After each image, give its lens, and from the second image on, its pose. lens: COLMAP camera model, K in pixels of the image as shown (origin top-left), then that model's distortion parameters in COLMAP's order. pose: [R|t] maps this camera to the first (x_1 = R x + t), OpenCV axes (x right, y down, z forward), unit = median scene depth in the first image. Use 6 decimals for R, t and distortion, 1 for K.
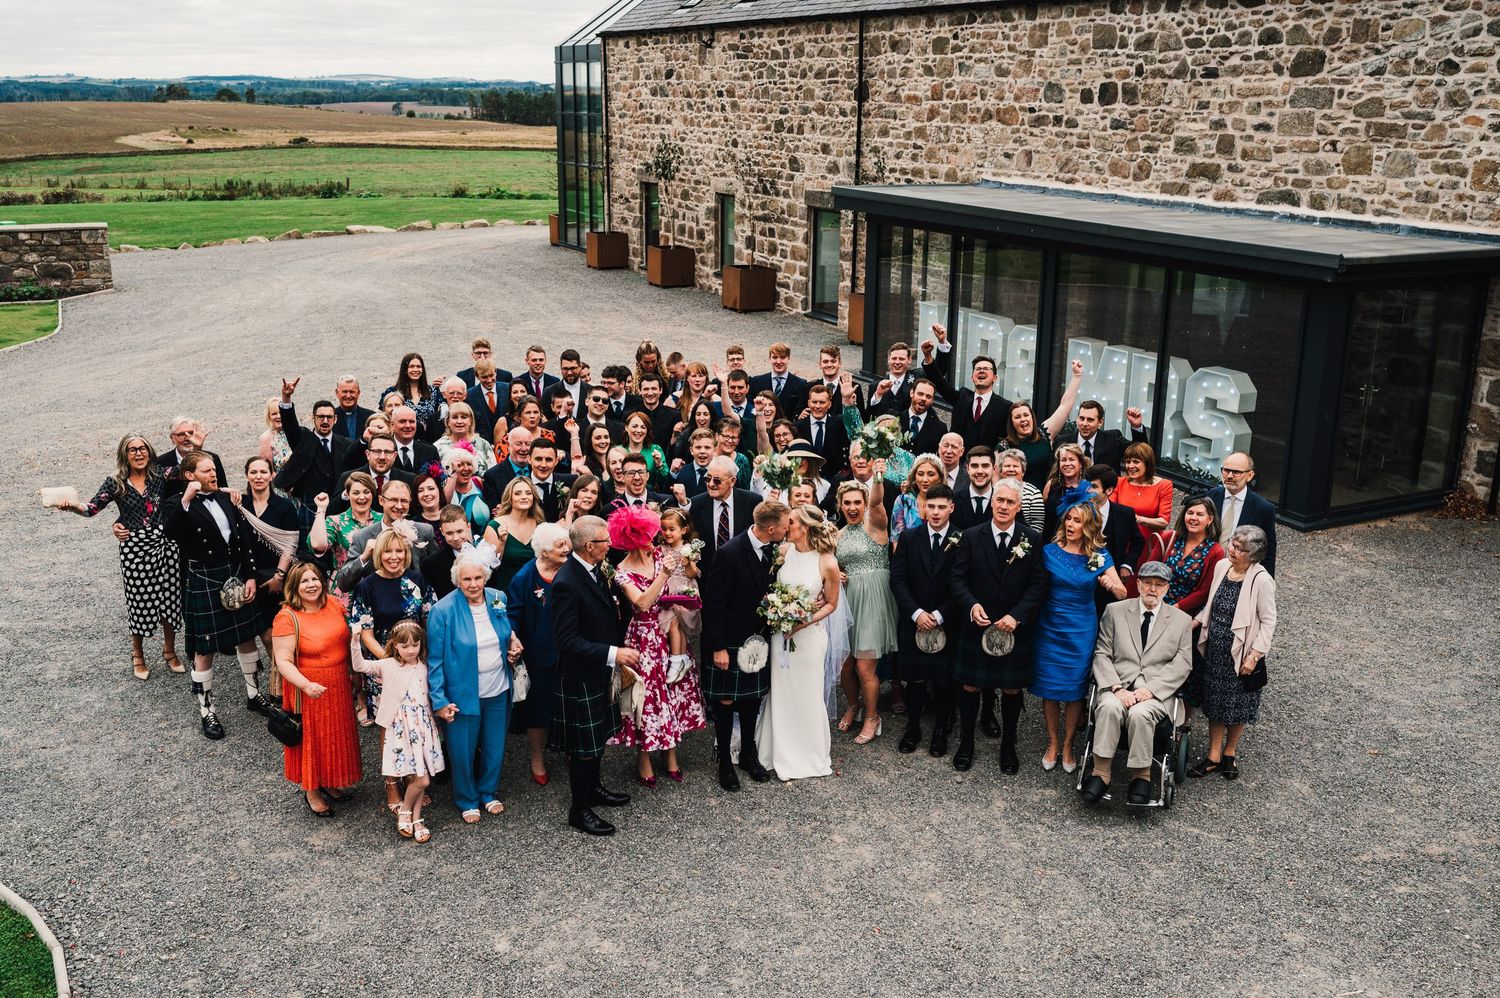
lens RADIAL K [[1417.7, 0, 749.9], [0, 1417.7, 501.4], [0, 0, 1]] dist [-0.003753, 0.000000]
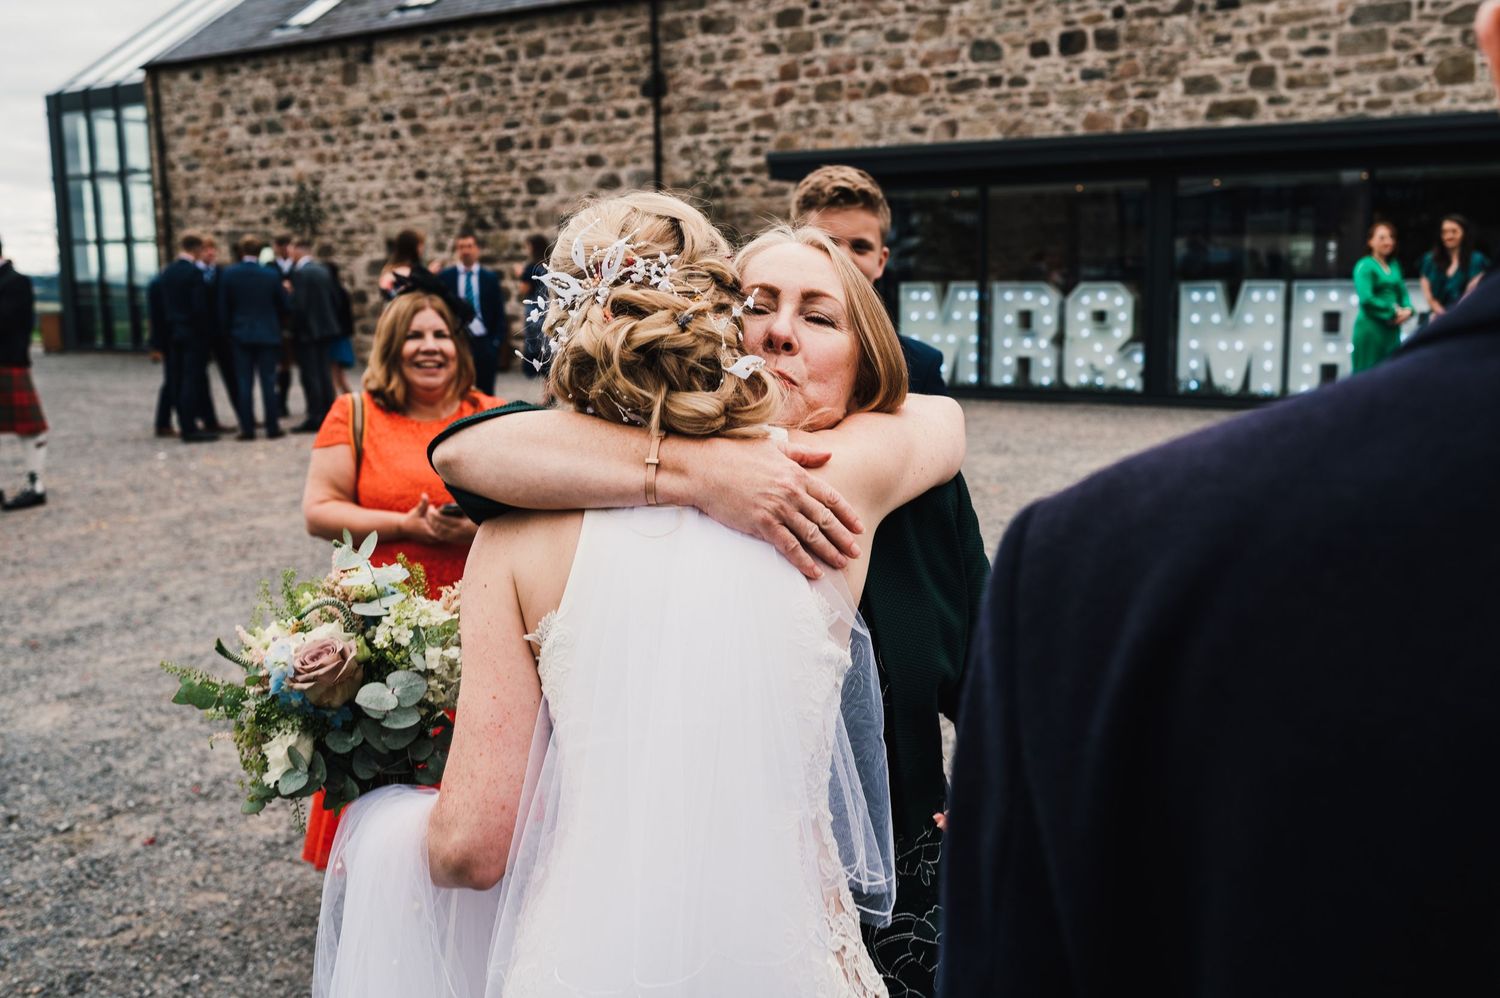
lens RADIAL K [[1417.7, 0, 757.7], [0, 1417.7, 495.3], [0, 0, 1]] dist [-0.003753, 0.000000]
pose [[0.868557, -0.097303, 0.485943, -0.364855], [0.157784, 0.983806, -0.085025, 0.036832], [-0.469801, 0.150524, 0.869845, 0.338918]]
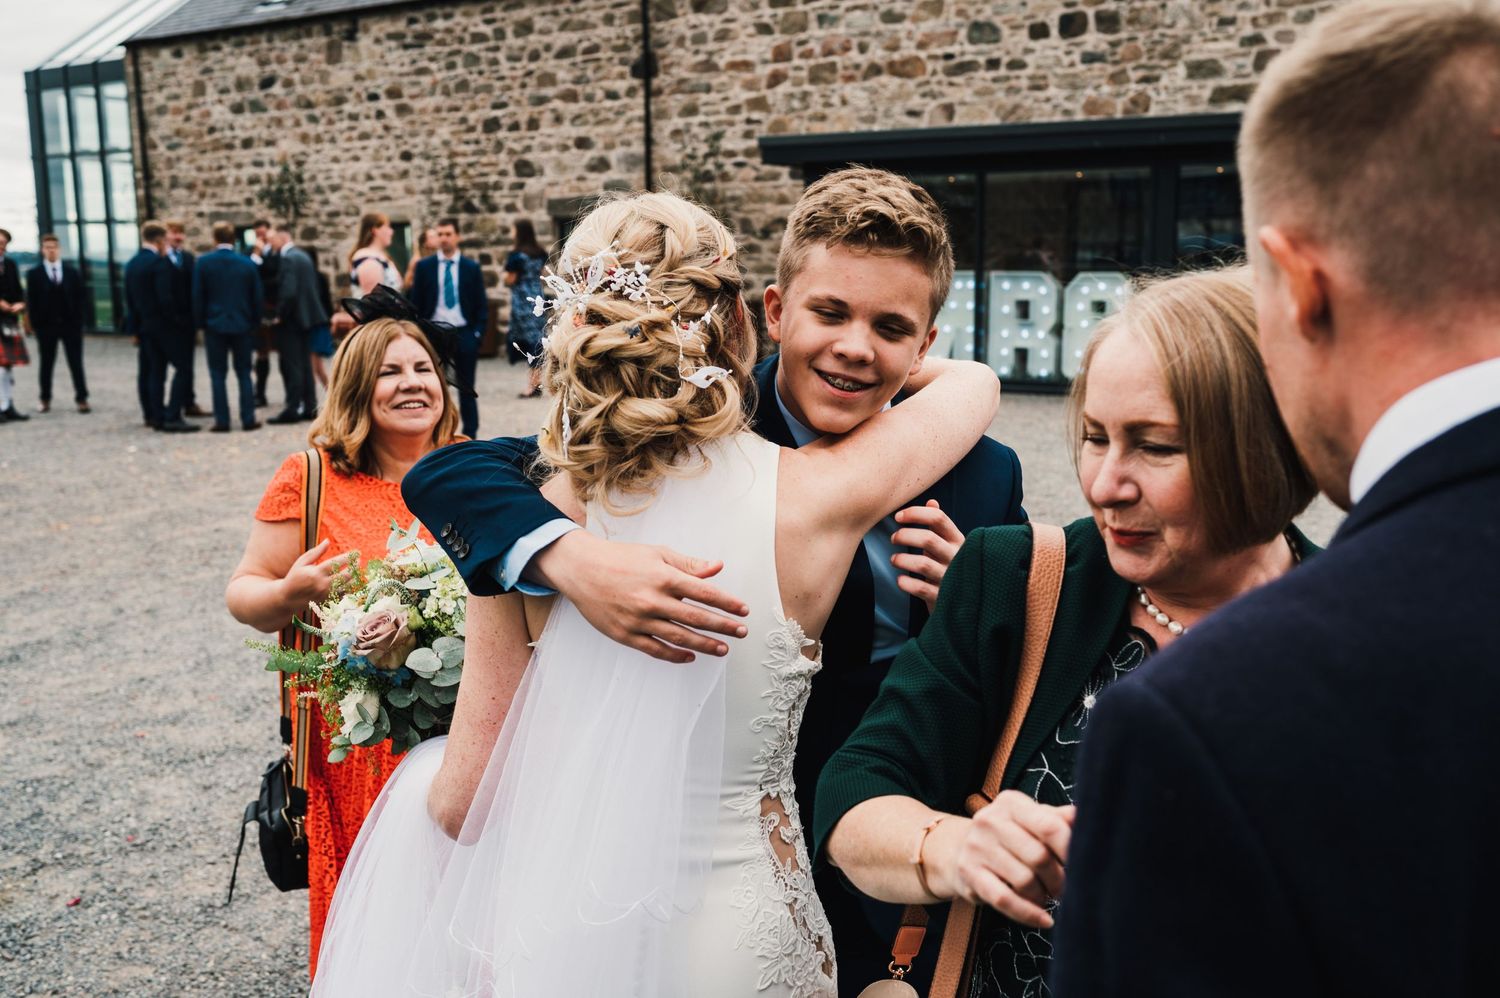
lens RADIAL K [[1417.7, 0, 756.5], [0, 1417.7, 501.9], [0, 0, 1]] dist [-0.003753, 0.000000]
pose [[0.866430, -0.101900, 0.488790, -0.355854], [0.153861, 0.985803, -0.067220, 0.029987], [-0.475001, 0.133447, 0.869808, 0.352330]]
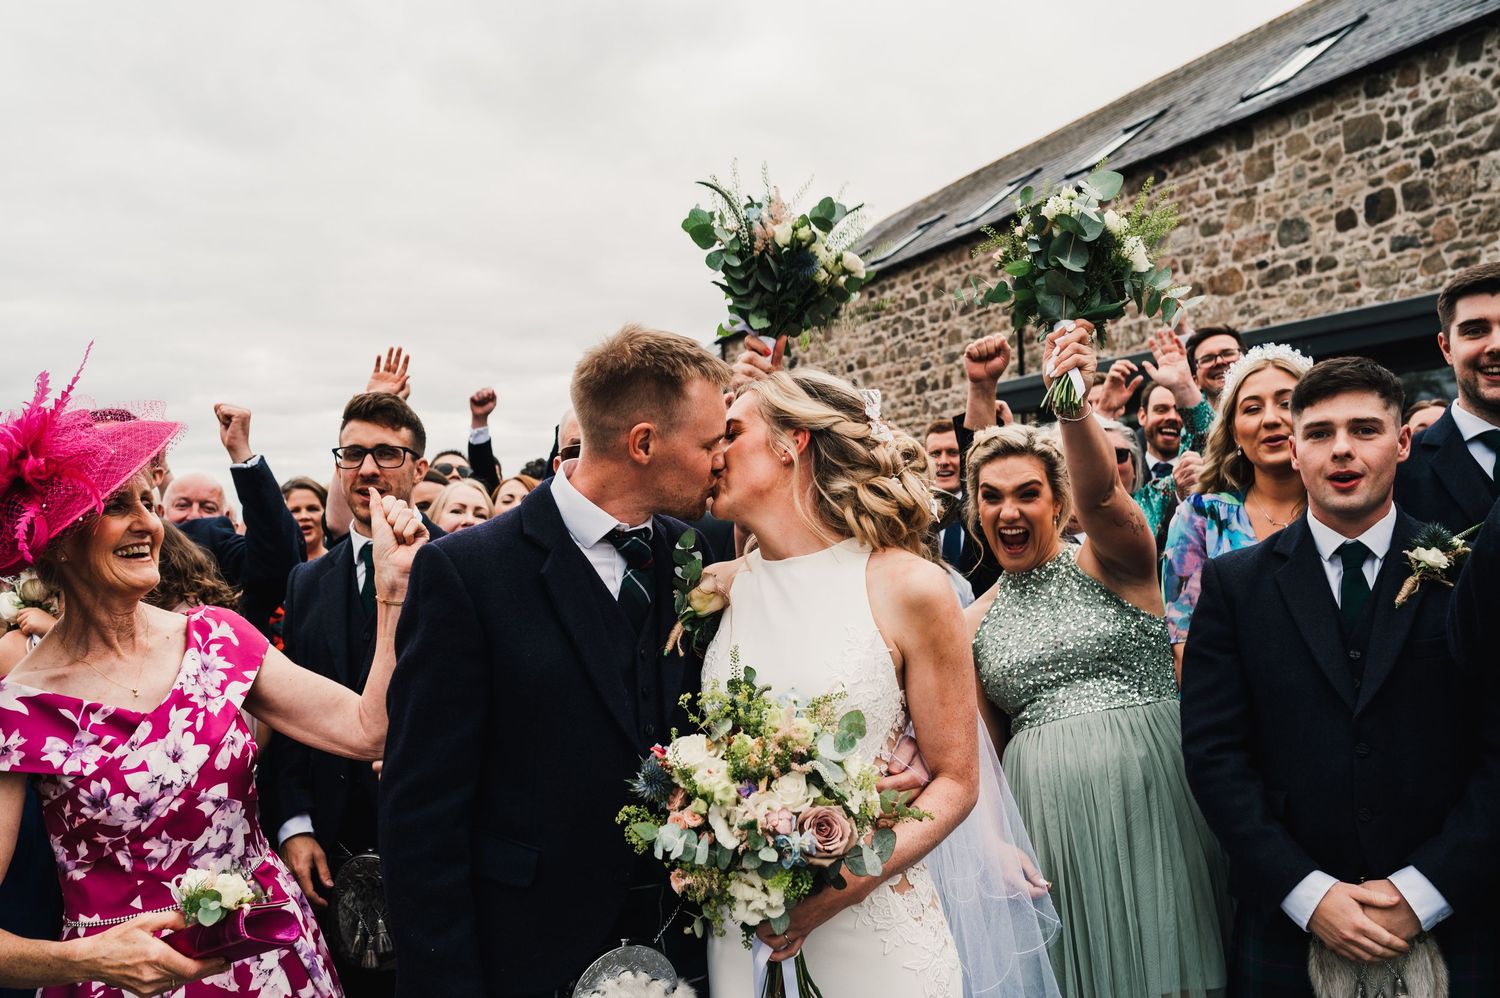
lens RADIAL K [[1417.7, 0, 739.5], [0, 1417.7, 499.1], [0, 0, 1]] dist [-0.003753, 0.000000]
pose [[0.989960, -0.061306, -0.127357, 0.023126], [0.021399, 0.955661, -0.293690, 0.040518], [0.139715, 0.288016, 0.947379, 0.330006]]
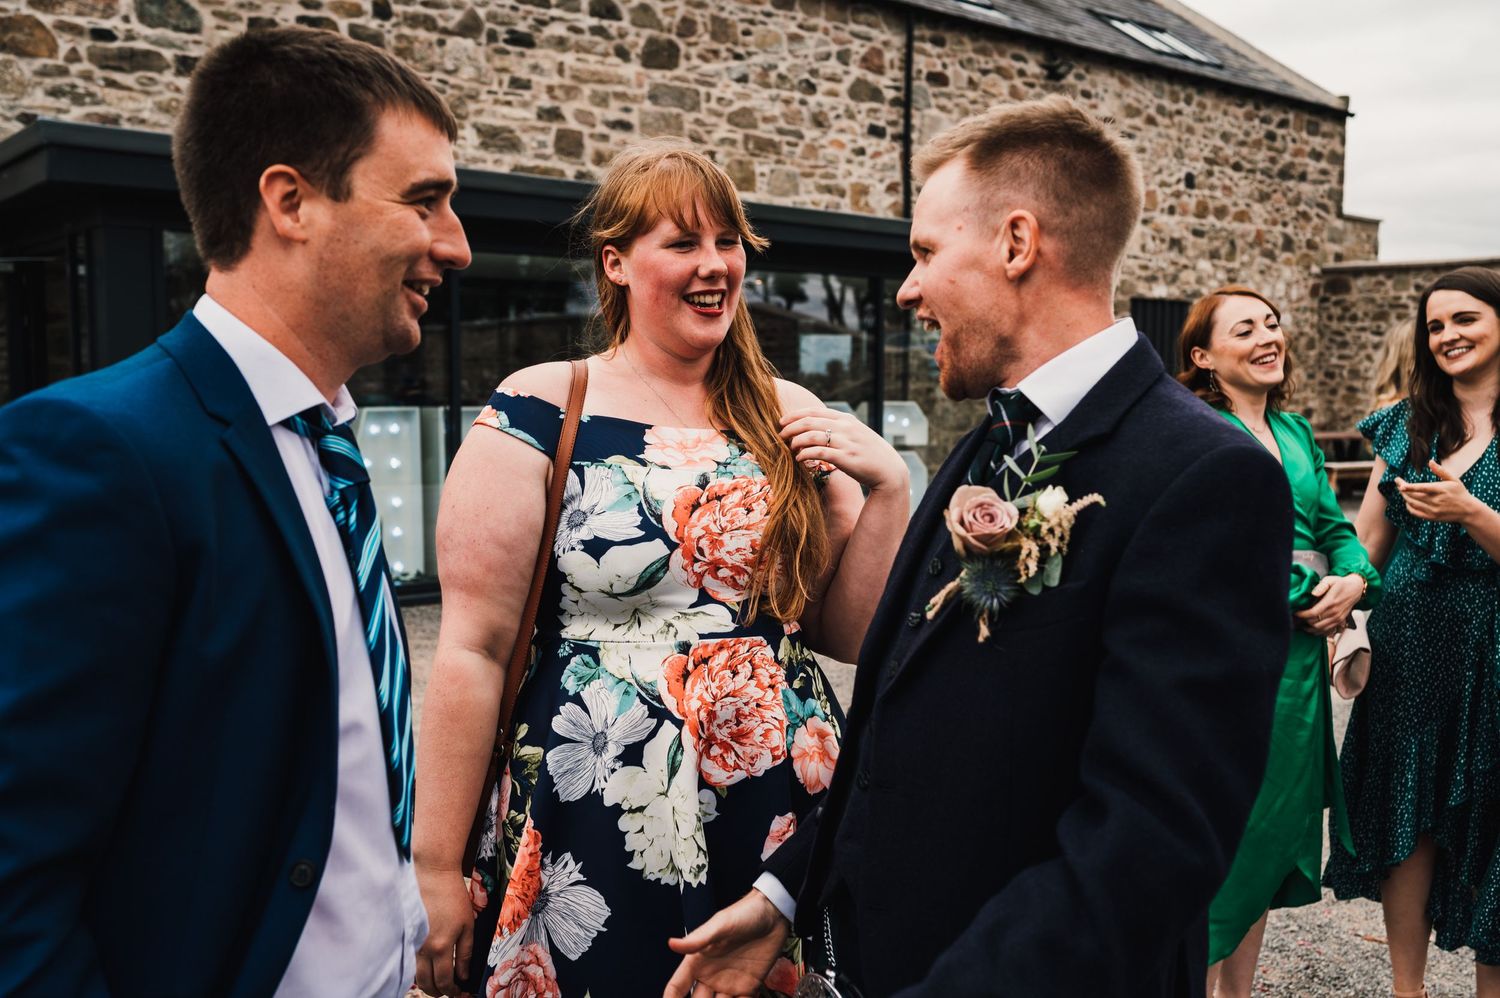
lens RADIAL K [[1417.7, 0, 755.0], [0, 1417.7, 495.9], [0, 0, 1]] dist [-0.003753, 0.000000]
pose [[-0.228150, -0.079917, 0.970341, -0.344440], [0.273850, 0.951124, 0.142723, -0.136149], [-0.934320, 0.298290, -0.195114, 0.952217]]
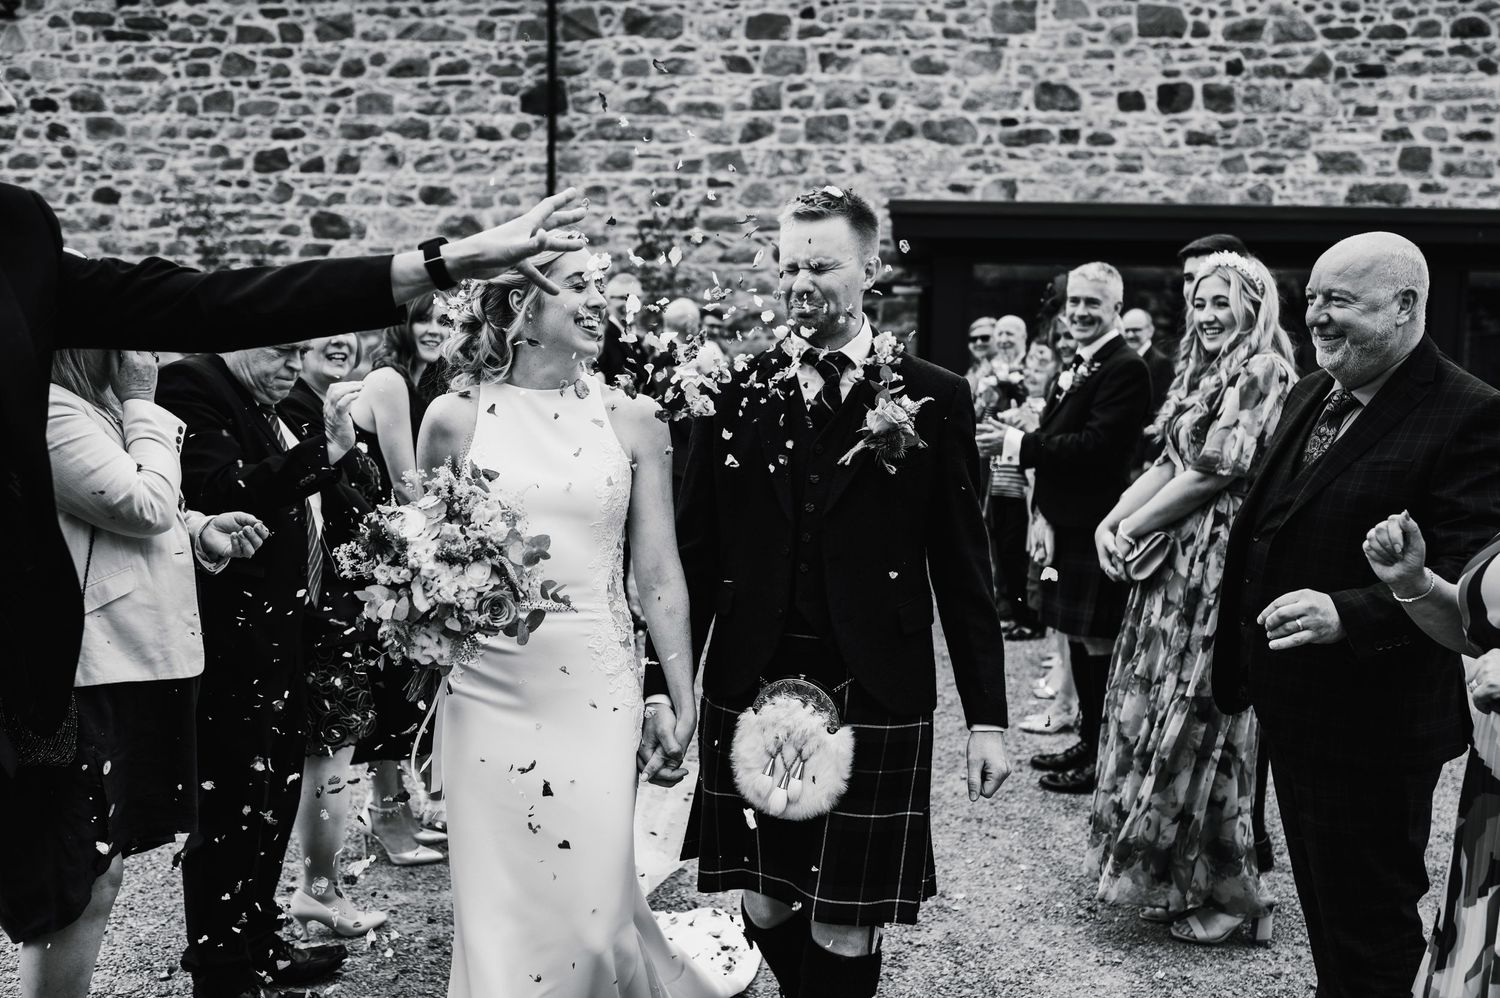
lens RADIAL K [[1417.7, 0, 747.4], [0, 1417.7, 492.3], [0, 0, 1]] dist [-0.003753, 0.000000]
pose [[0.561677, -0.070143, 0.824378, -0.459870], [0.213633, 0.974906, -0.062605, -0.087335], [-0.799299, 0.211279, 0.562567, 0.768876]]
